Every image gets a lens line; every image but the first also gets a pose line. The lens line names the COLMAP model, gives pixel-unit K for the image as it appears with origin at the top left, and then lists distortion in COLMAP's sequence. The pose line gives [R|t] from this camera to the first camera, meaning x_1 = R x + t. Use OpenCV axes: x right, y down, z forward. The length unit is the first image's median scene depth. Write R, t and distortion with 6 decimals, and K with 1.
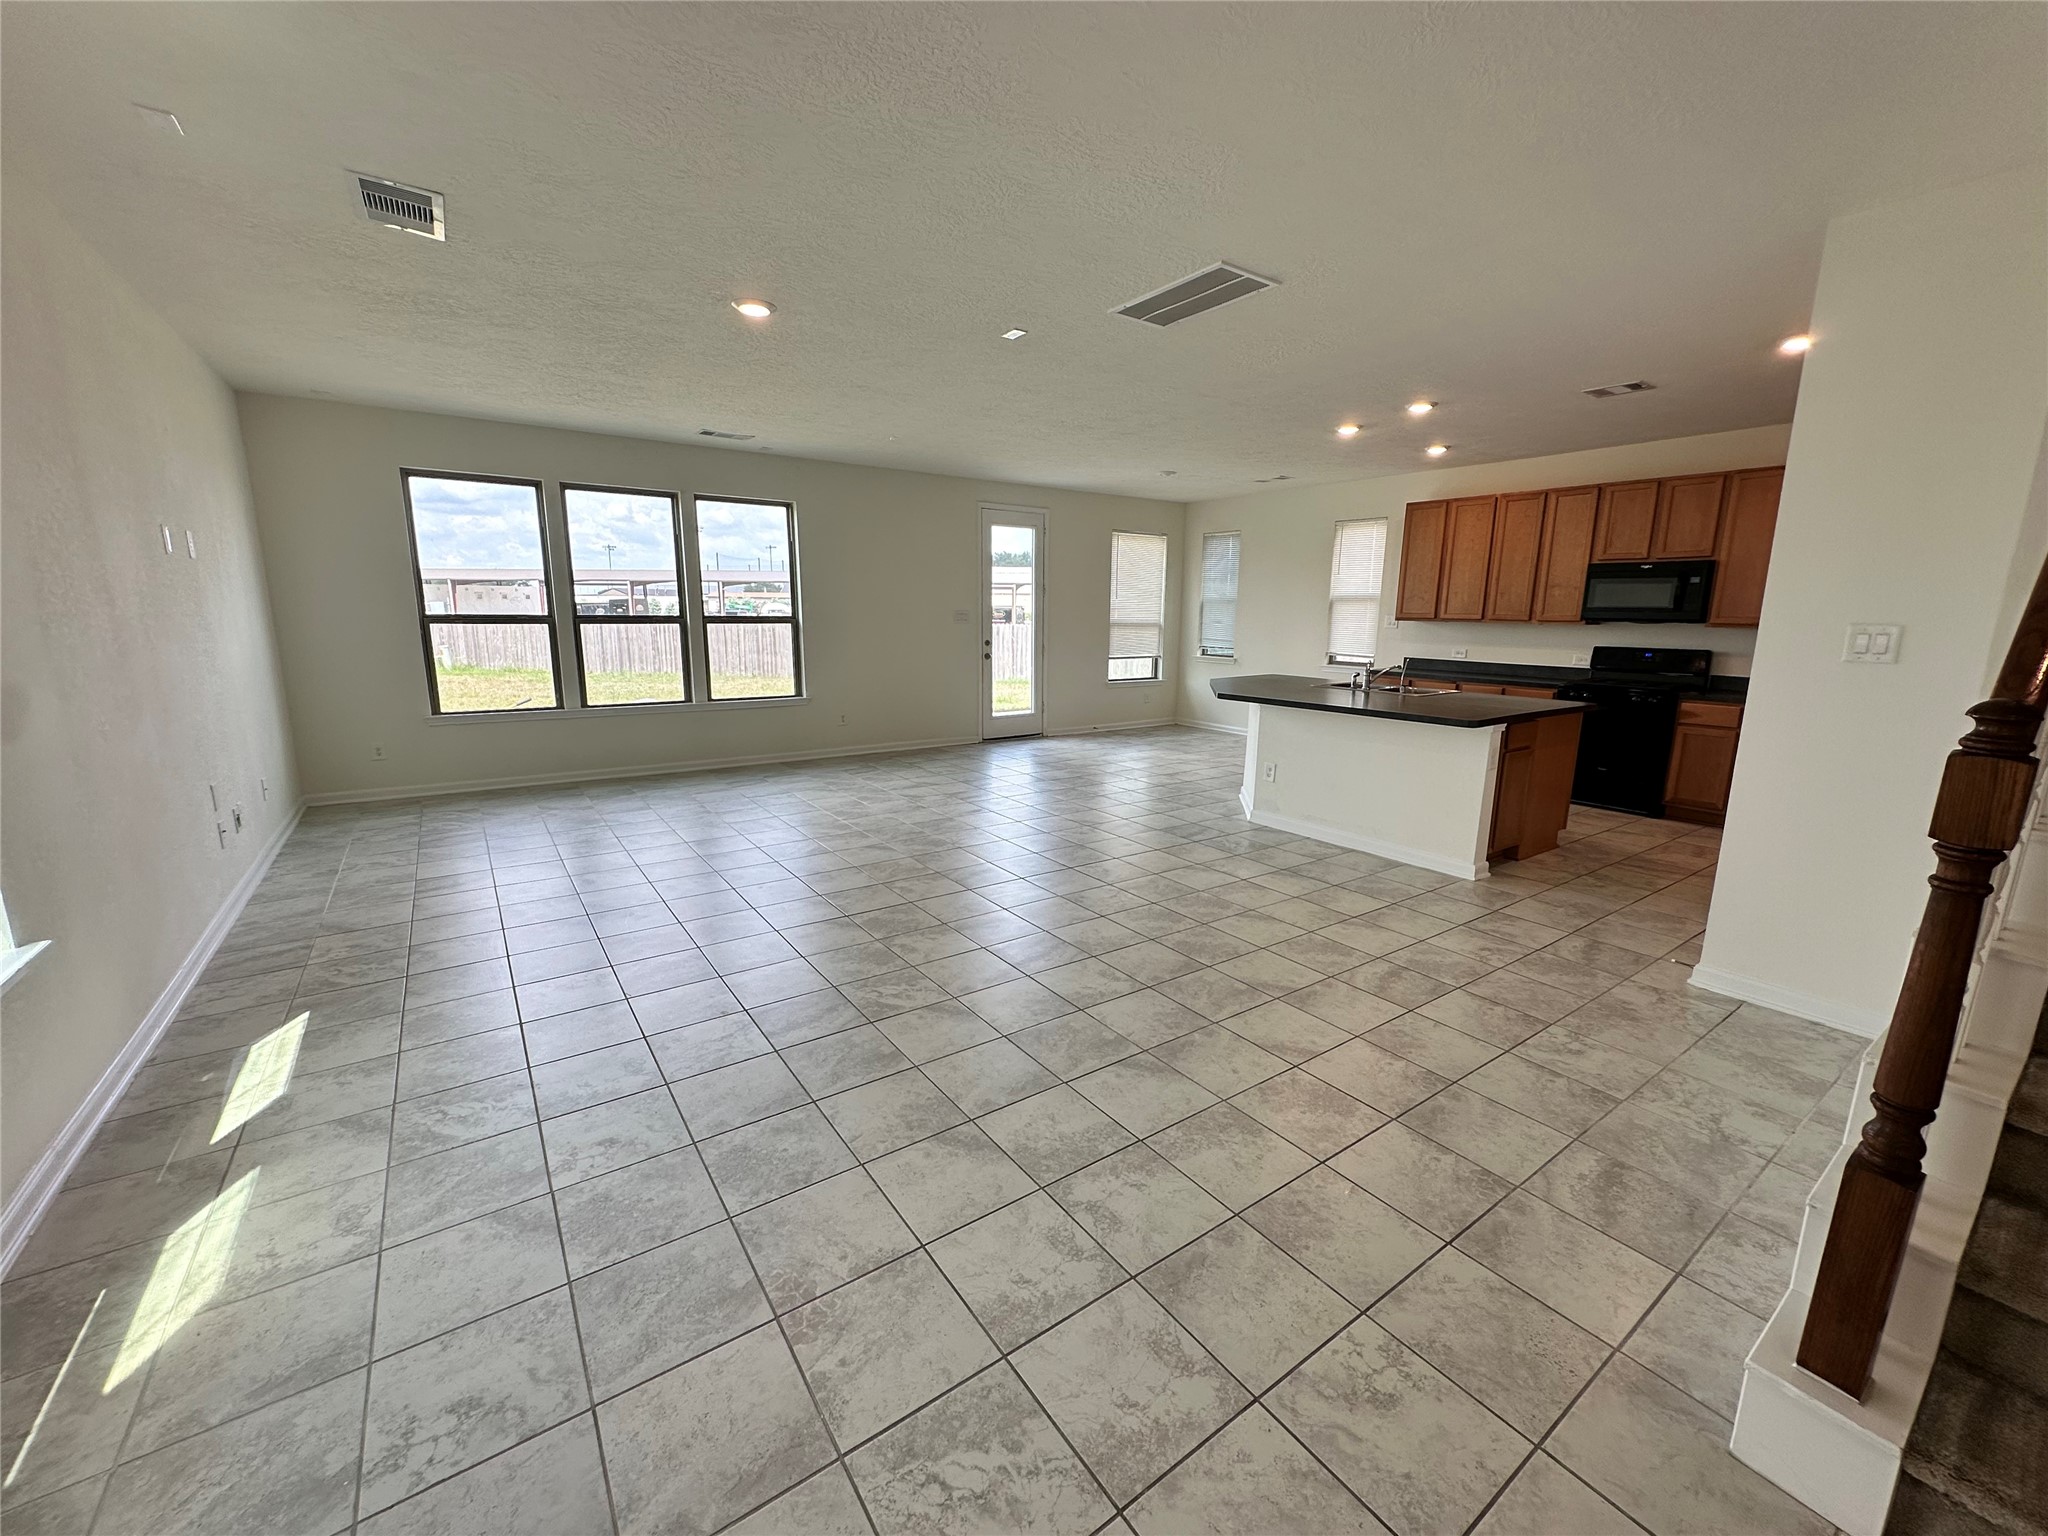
lens RADIAL K [[819.8, 0, 1026.9], [0, 819.8, 769.5], [0, 0, 1]] dist [0.005715, 0.000089]
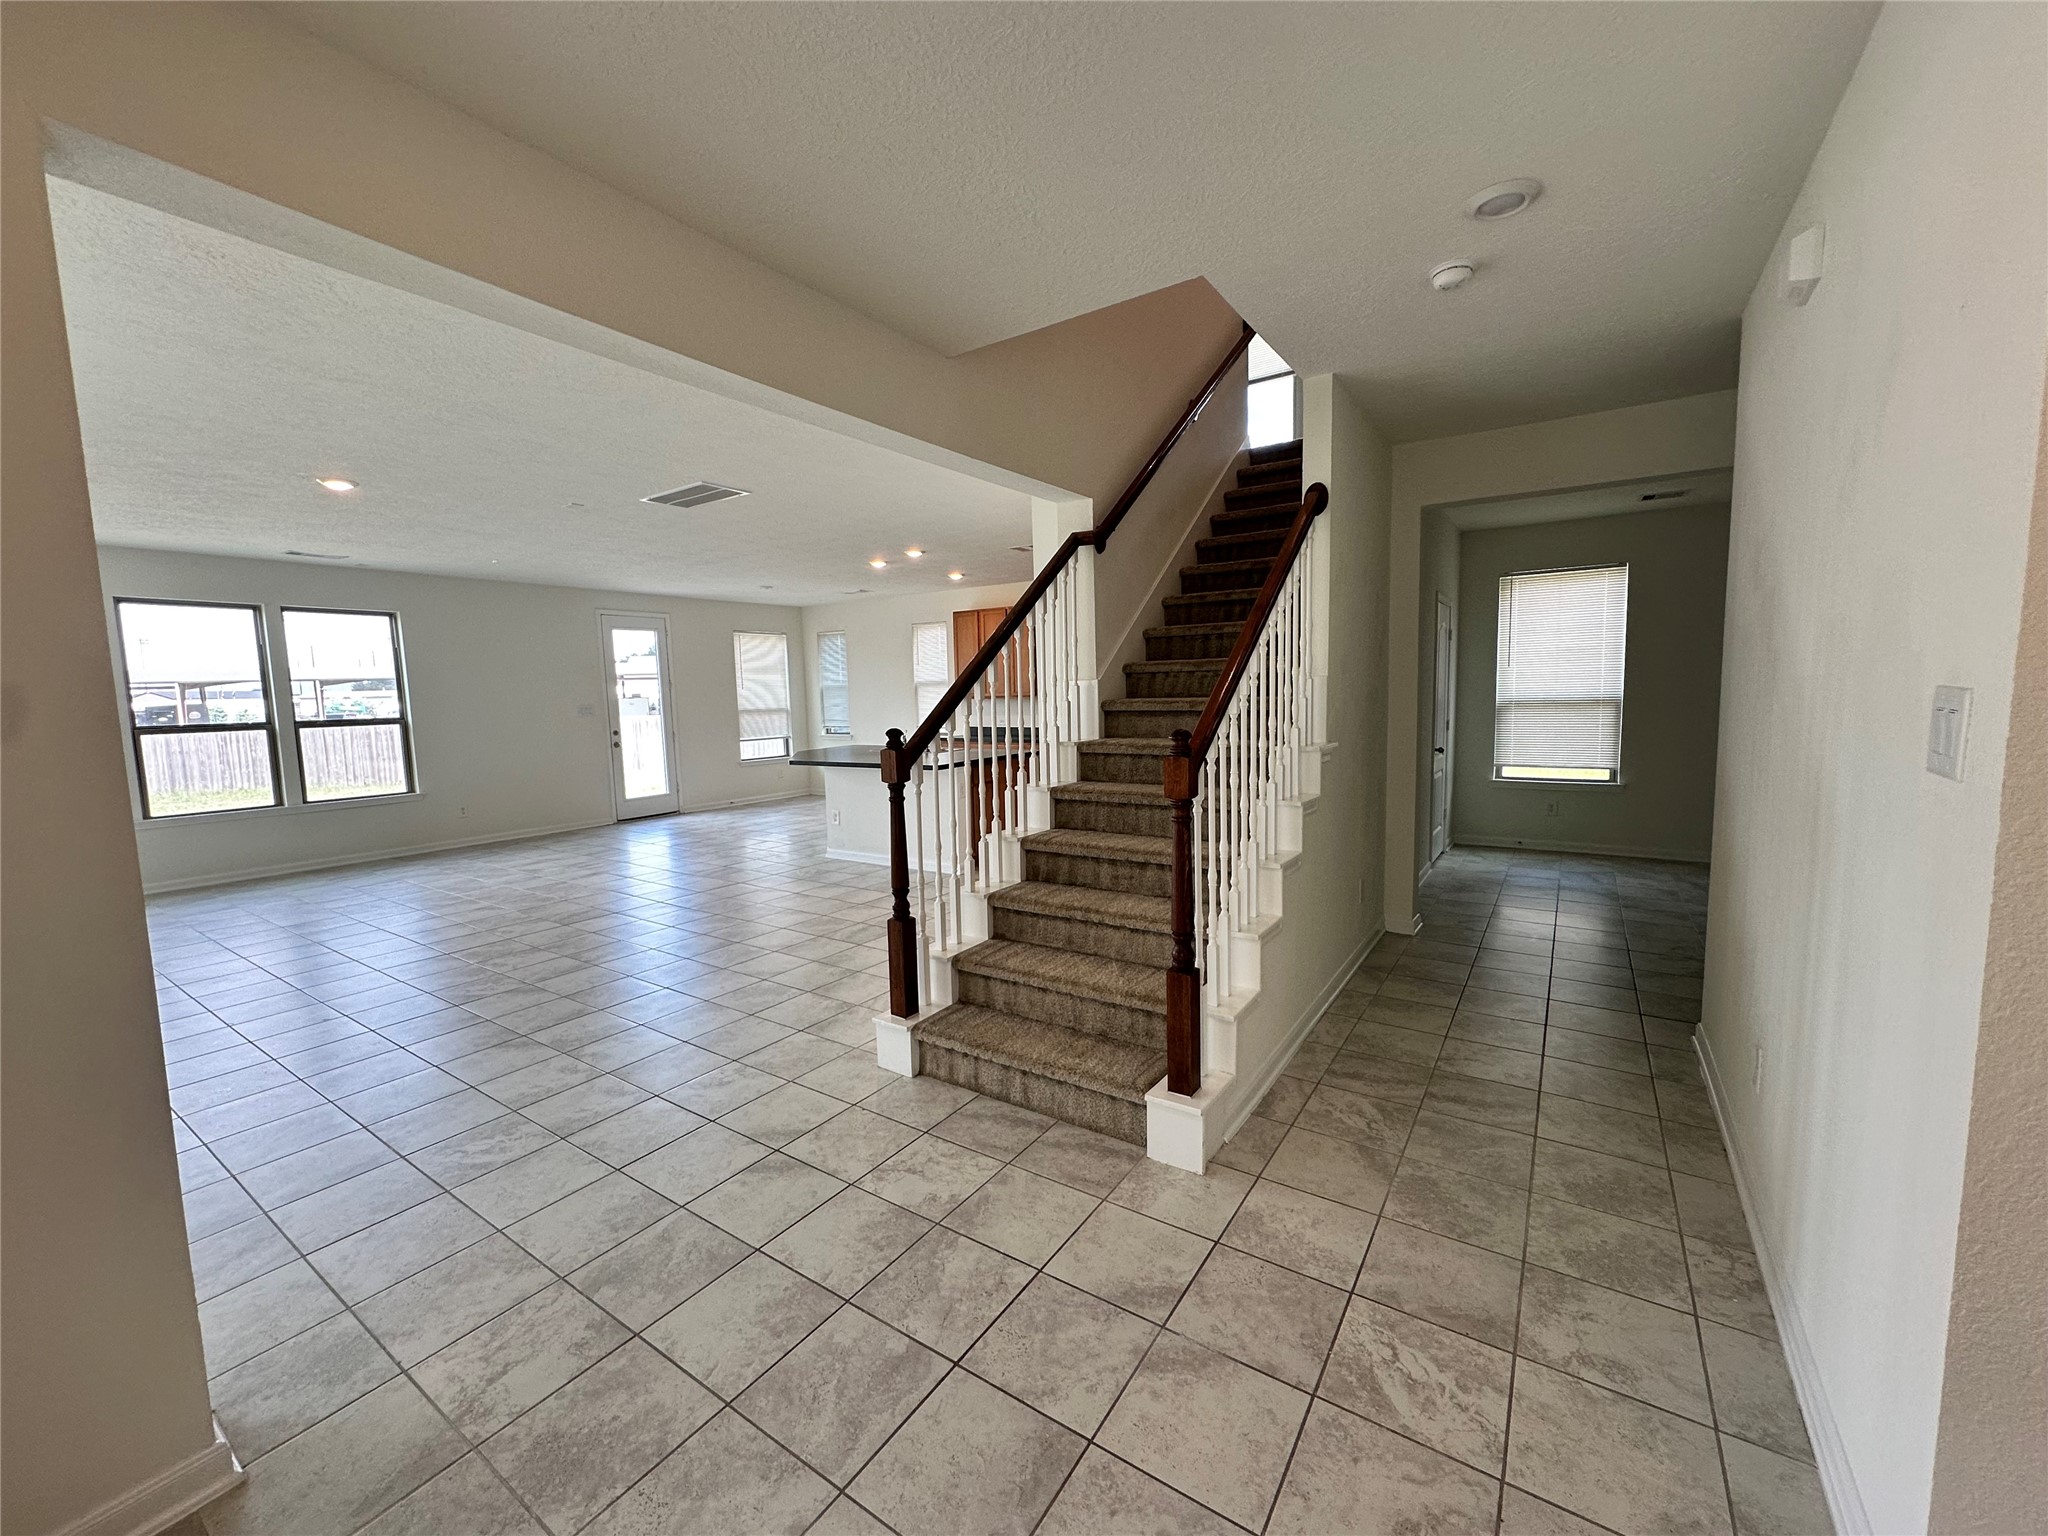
lens RADIAL K [[819.8, 0, 1020.0], [0, 819.8, 768.1], [0, 0, 1]] dist [0.005715, 0.000089]
pose [[0.937477, -0.068360, 0.341267, 0.080016], [0.102310, 0.991328, -0.082475, 0.038777], [-0.332669, 0.112234, 0.936341, -0.207095]]
